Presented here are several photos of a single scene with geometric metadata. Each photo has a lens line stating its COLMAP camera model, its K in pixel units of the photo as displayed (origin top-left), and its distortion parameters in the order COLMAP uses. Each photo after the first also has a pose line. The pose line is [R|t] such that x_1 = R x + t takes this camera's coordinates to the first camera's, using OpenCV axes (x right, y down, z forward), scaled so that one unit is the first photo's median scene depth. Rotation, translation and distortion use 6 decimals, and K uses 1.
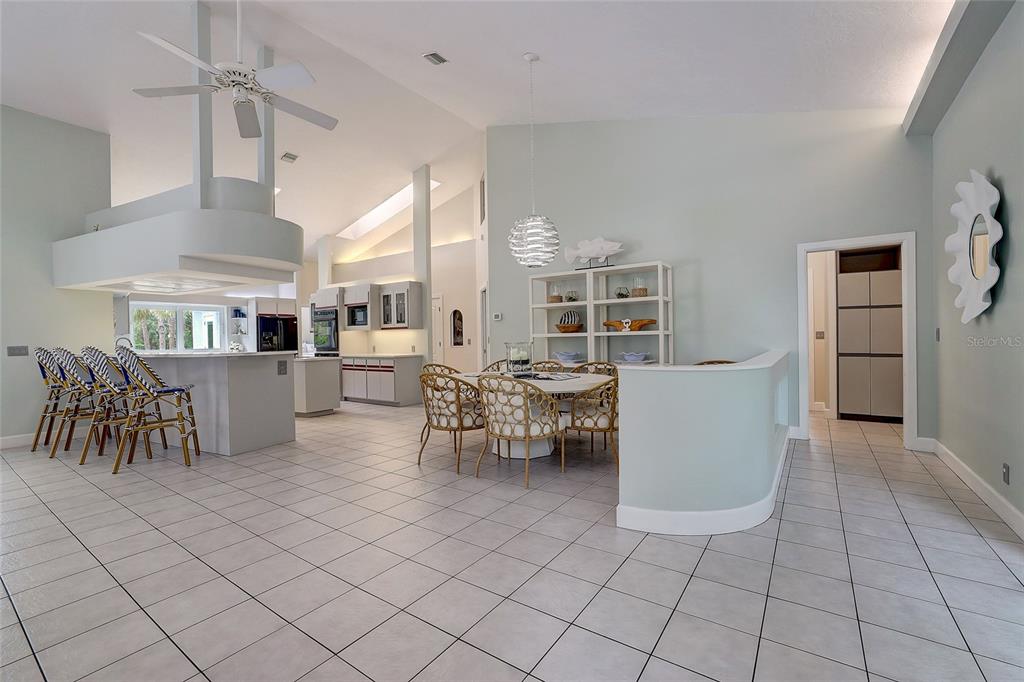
lens RADIAL K [[437.4, 0, 512.0], [0, 437.4, 341.0], [0, 0, 1]] dist [-0.051767, -0.000010]
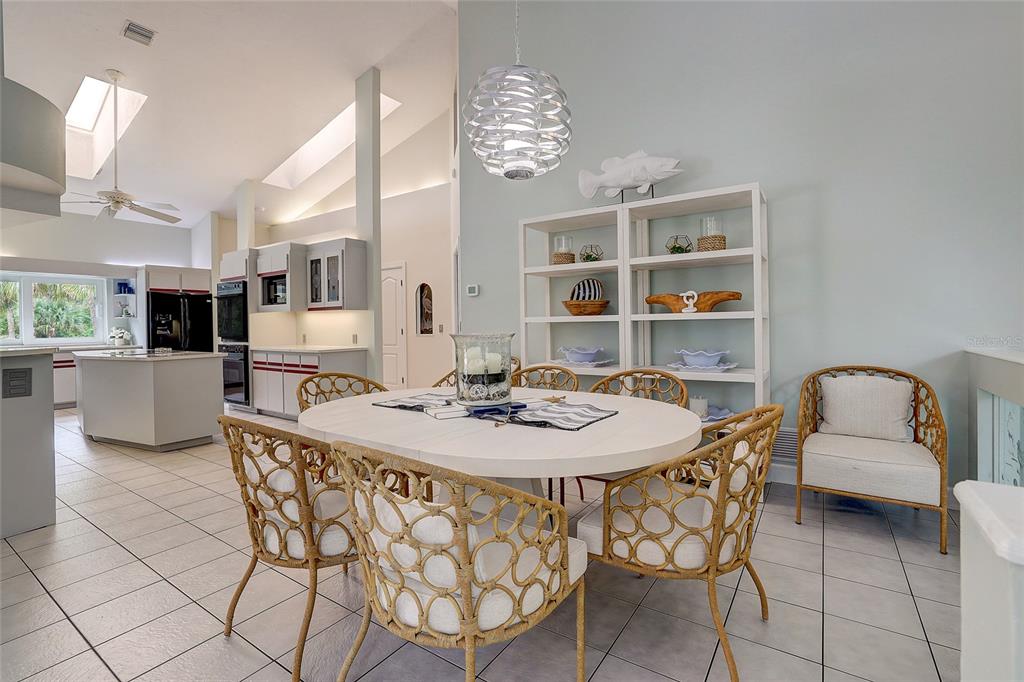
lens RADIAL K [[458.7, 0, 536.2], [0, 458.7, 321.8], [0, 0, 1]] dist [-0.041992, 0.000010]
pose [[0.999324, 0.001971, 0.036719, 0.040045], [-0.001651, 0.999960, -0.008741, -0.004479], [-0.036734, 0.008674, 0.999287, 0.378099]]
